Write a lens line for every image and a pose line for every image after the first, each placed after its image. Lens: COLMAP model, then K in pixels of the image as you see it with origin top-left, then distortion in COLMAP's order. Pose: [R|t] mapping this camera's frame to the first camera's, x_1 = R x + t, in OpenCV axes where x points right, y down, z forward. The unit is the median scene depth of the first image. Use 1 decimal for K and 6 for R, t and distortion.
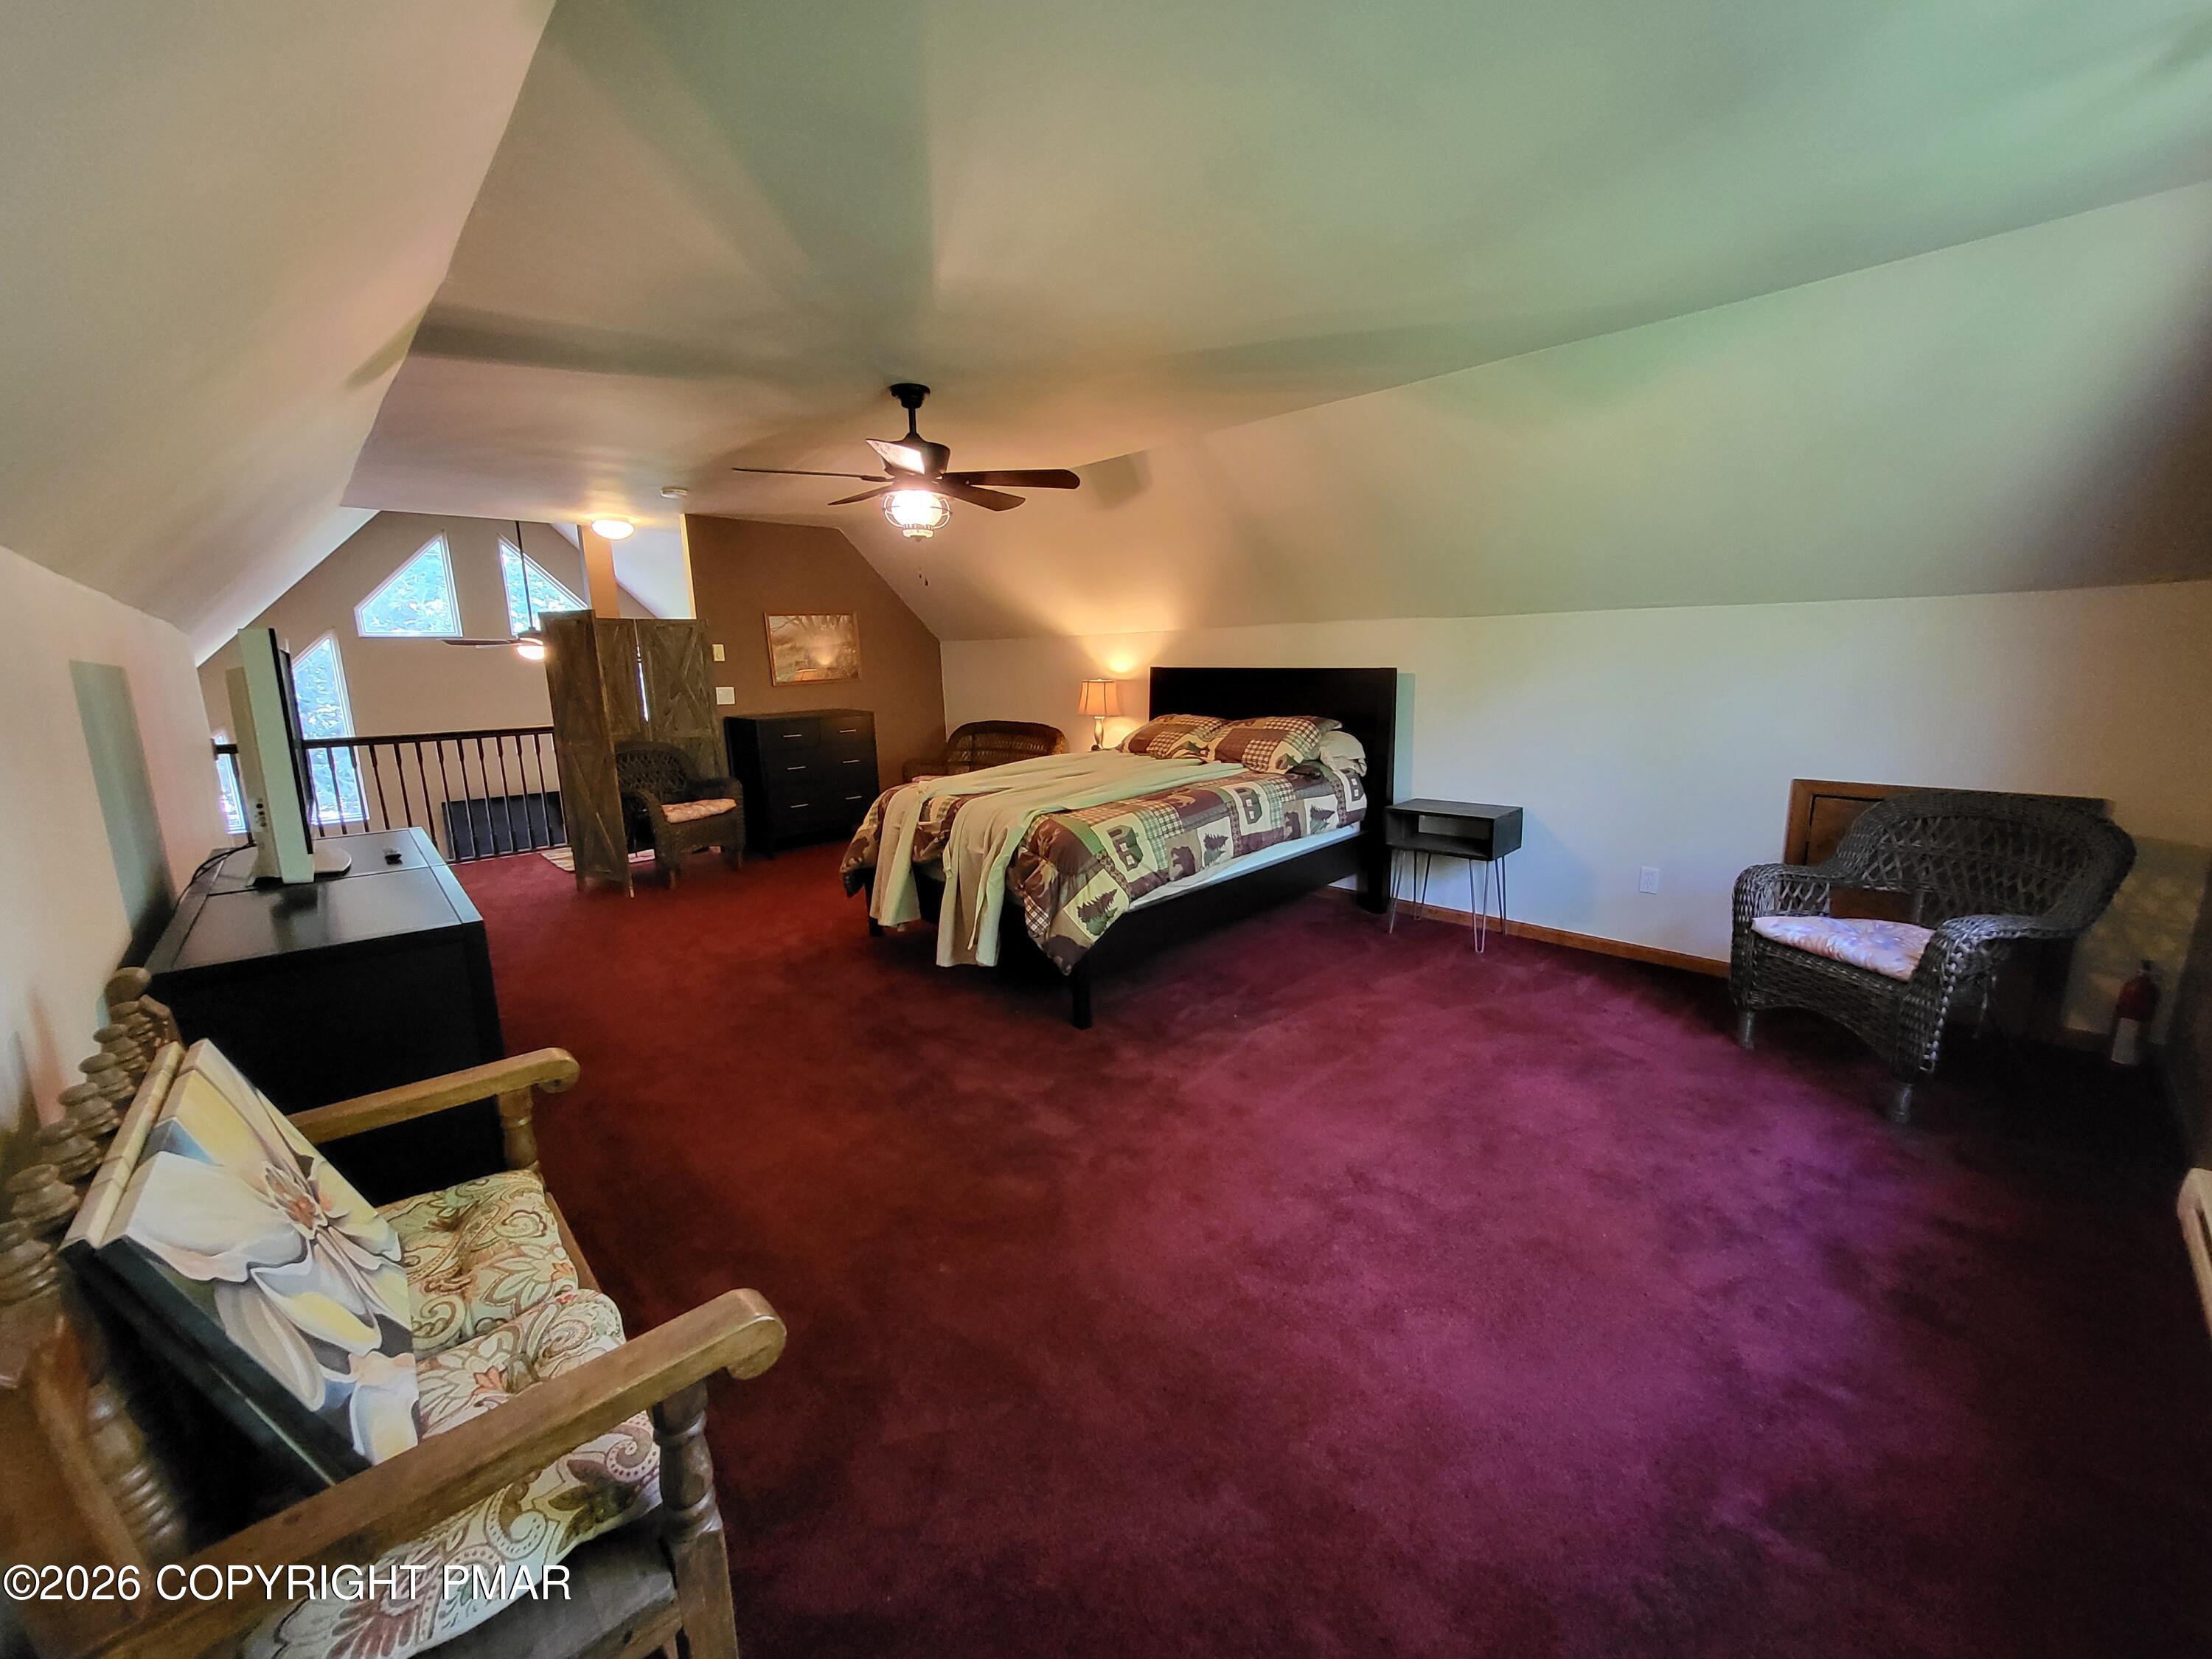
lens RADIAL K [[876.8, 0, 1109.6], [0, 876.8, 830.8], [0, 0, 1]] dist [-0.007352, 0.000839]
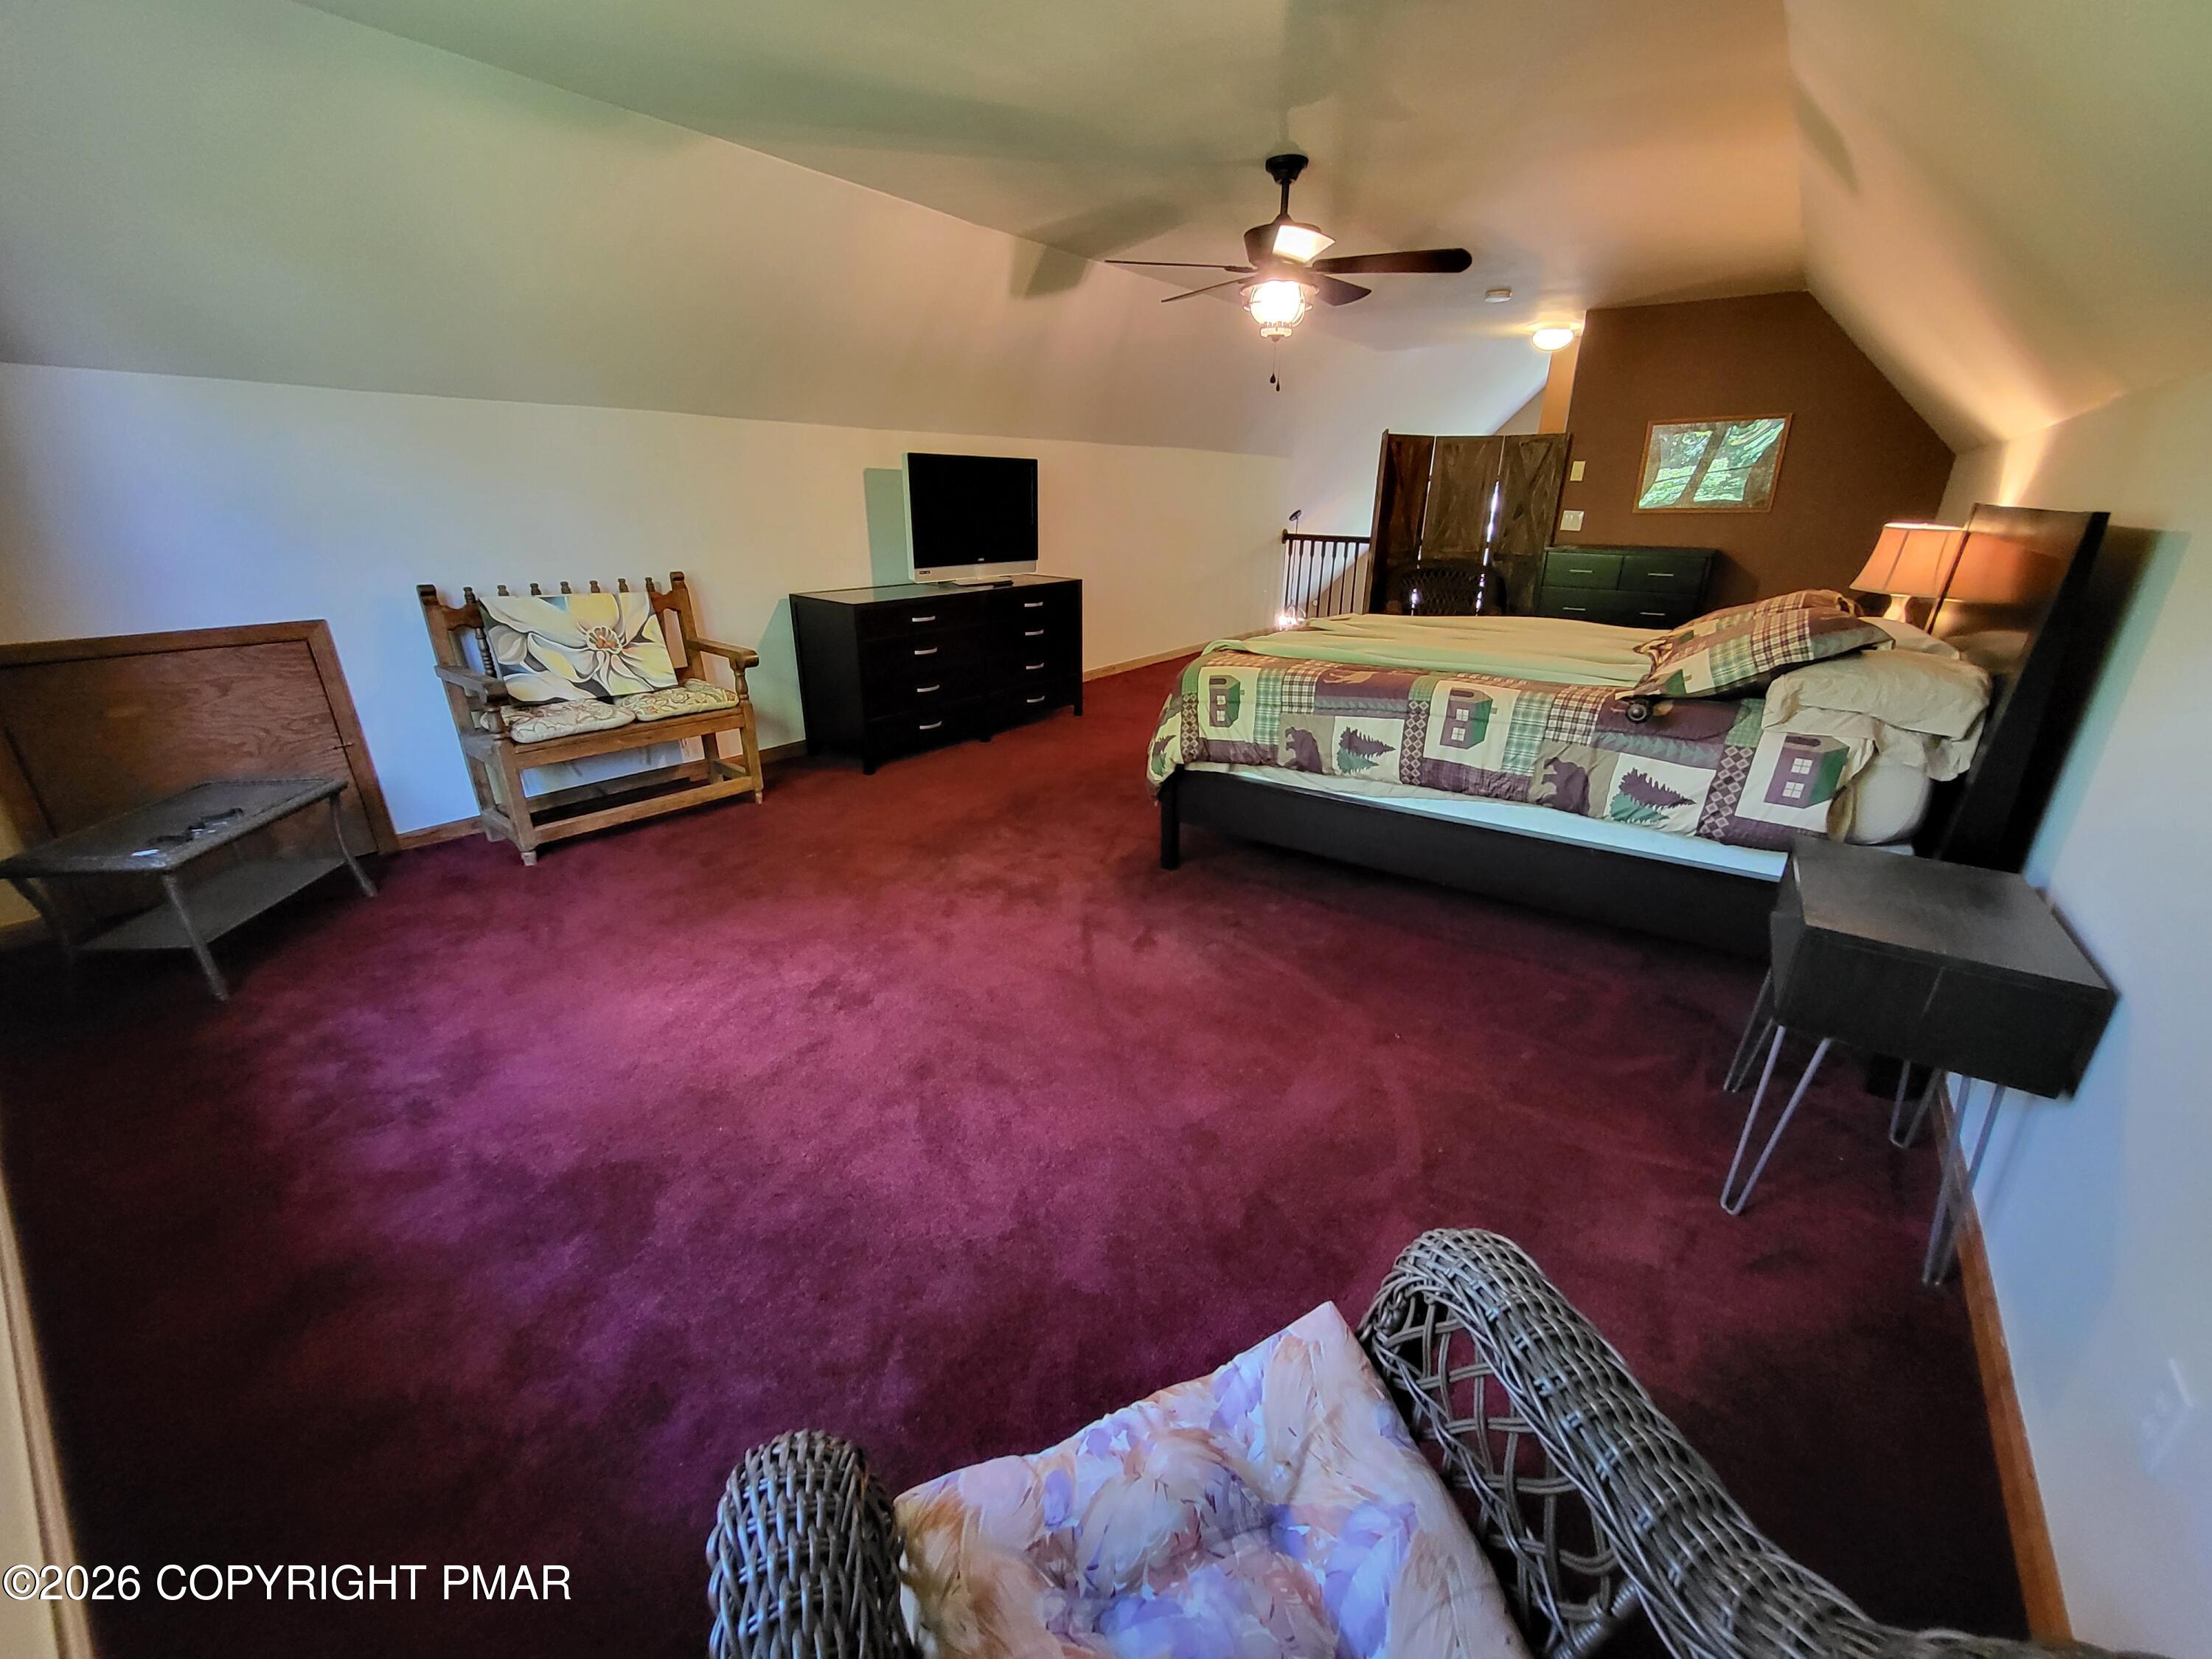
lens RADIAL K [[876.8, 0, 1108.6], [0, 876.8, 831.3], [0, 0, 1]] dist [-0.007352, 0.000839]
pose [[0.138656, 0.374395, -0.916844, 0.728304], [-0.201780, 0.917047, 0.343963, -0.119144], [0.969567, 0.137308, 0.202699, 0.627626]]
